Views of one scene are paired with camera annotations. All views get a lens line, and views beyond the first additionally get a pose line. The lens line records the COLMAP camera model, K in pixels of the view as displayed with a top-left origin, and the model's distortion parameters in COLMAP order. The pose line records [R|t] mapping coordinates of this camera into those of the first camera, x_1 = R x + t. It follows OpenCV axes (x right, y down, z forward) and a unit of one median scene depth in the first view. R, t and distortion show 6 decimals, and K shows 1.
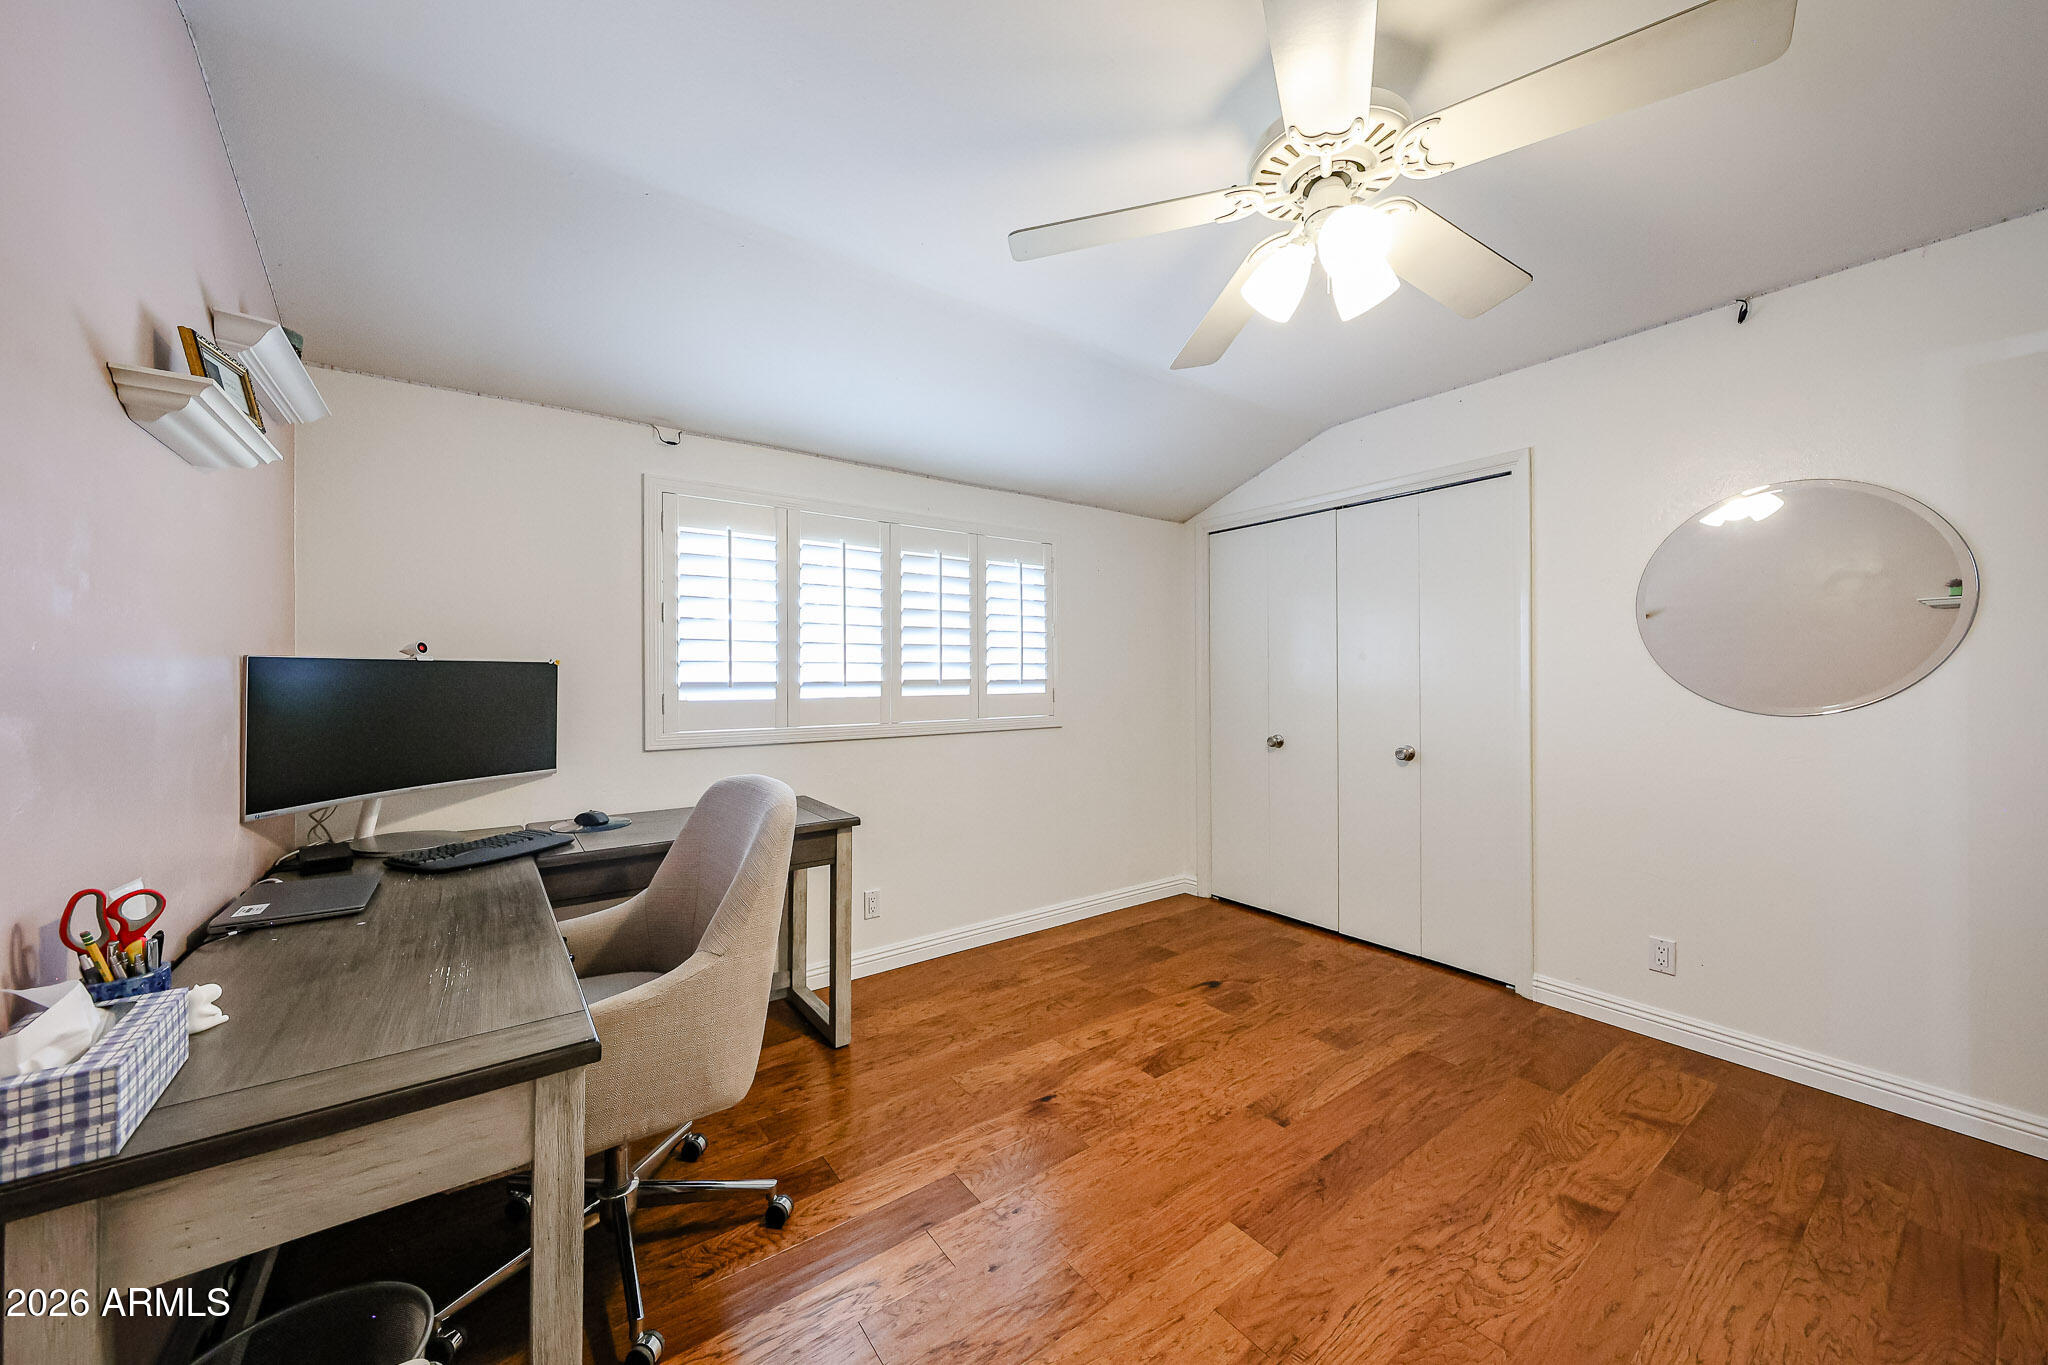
lens RADIAL K [[729.0, 0, 1018.7], [0, 729.0, 677.2], [0, 0, 1]] dist [0.001422, -0.000141]
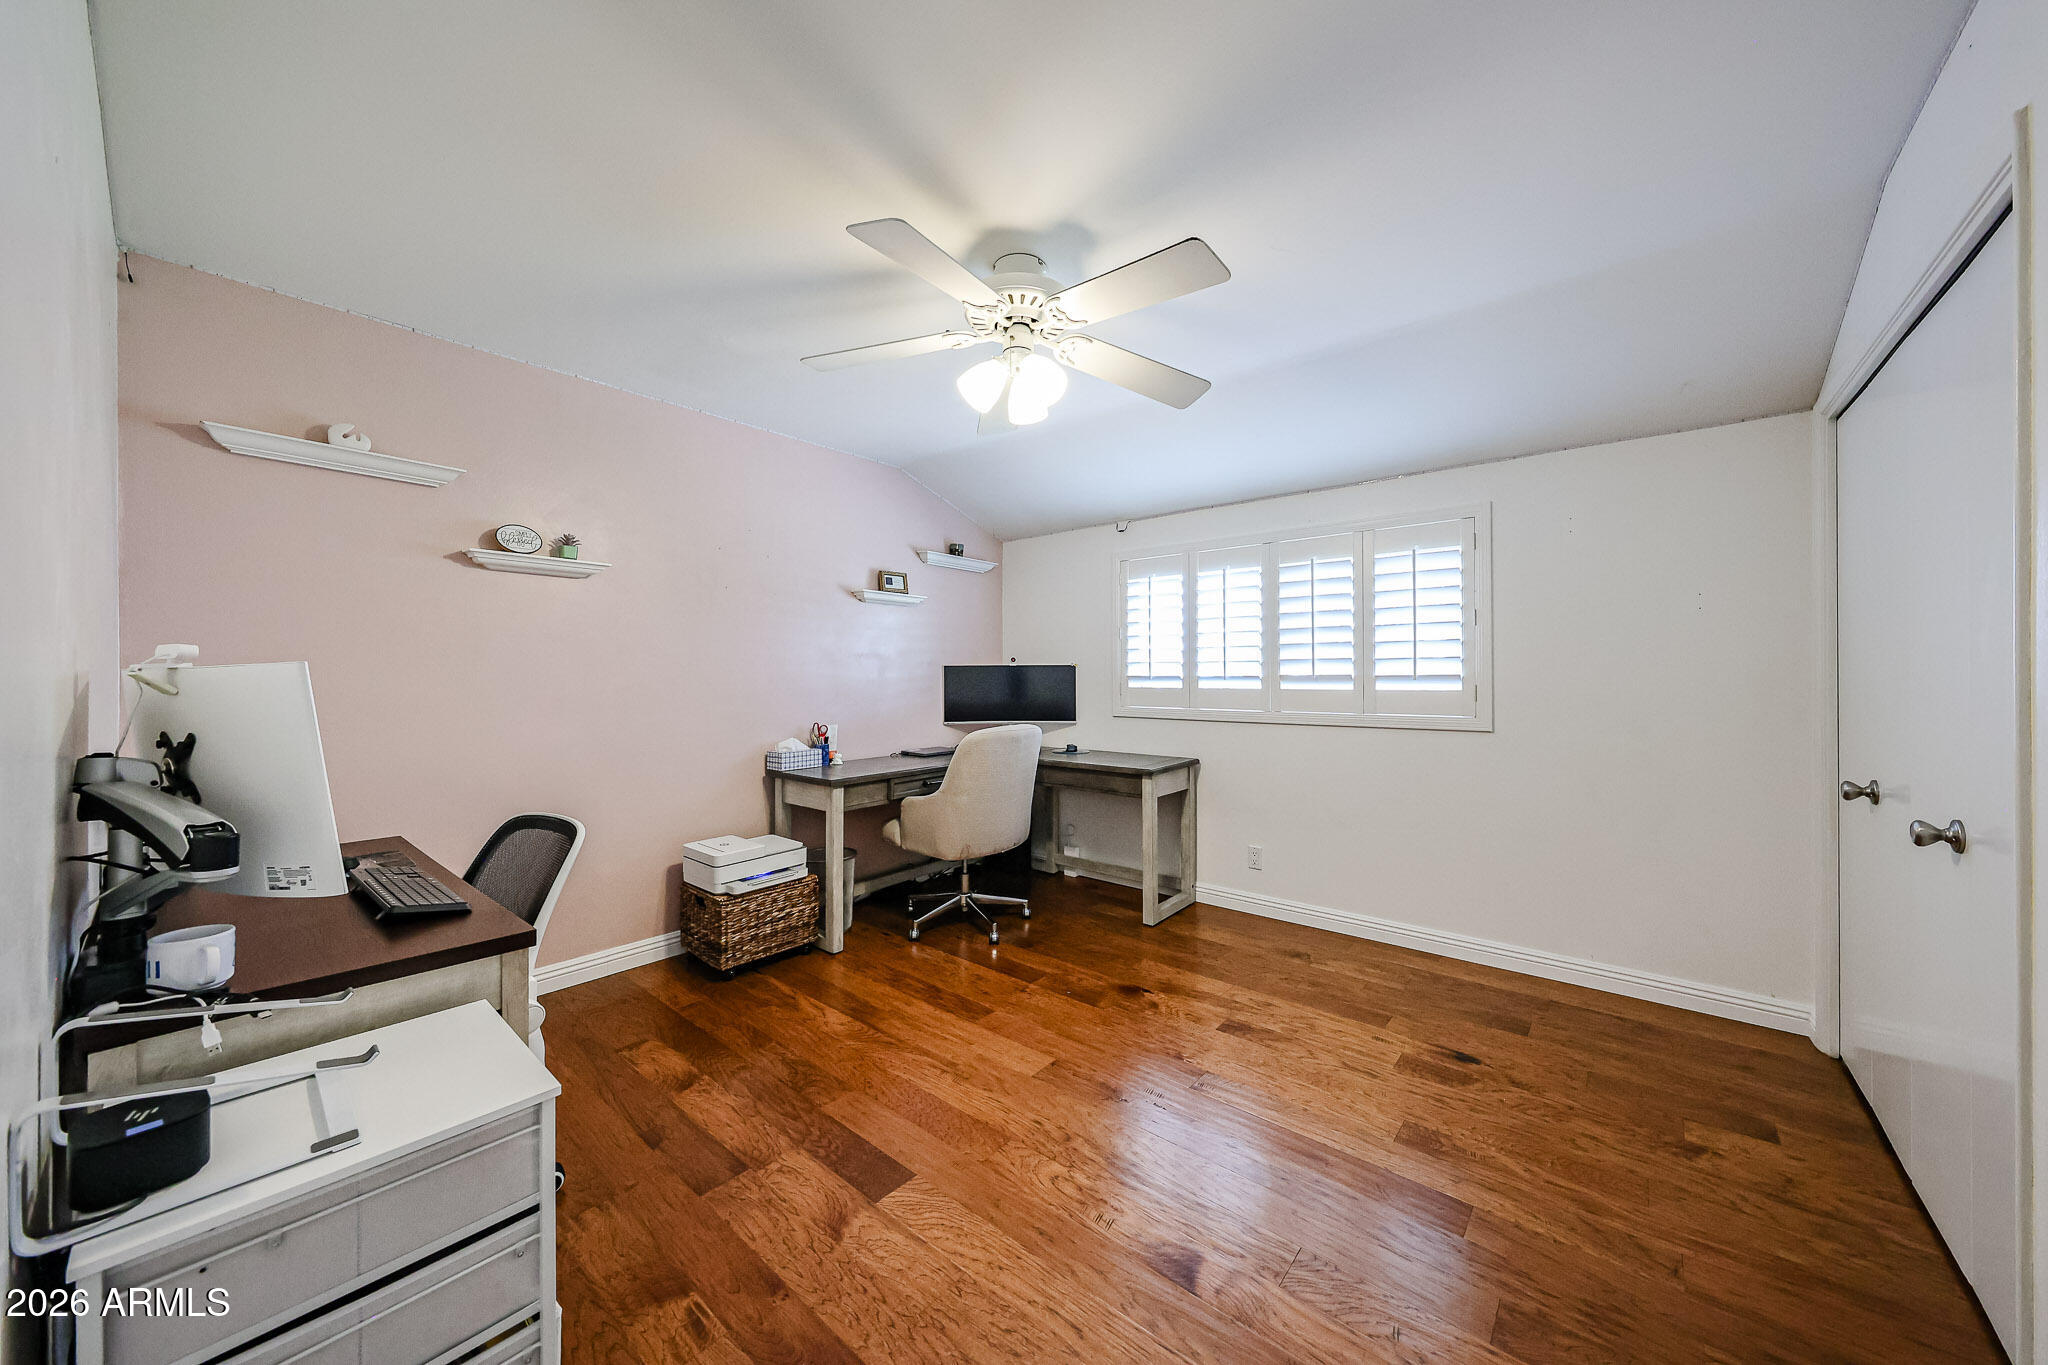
lens RADIAL K [[720.1, 0, 1019.3], [0, 720.1, 674.6], [0, 0, 1]] dist [0.000736, 0.000047]
pose [[0.234461, 0.003448, -0.972119, 0.905528], [0.001703, 0.999991, 0.003957, -0.002334], [0.972124, -0.002583, 0.234453, 0.338166]]
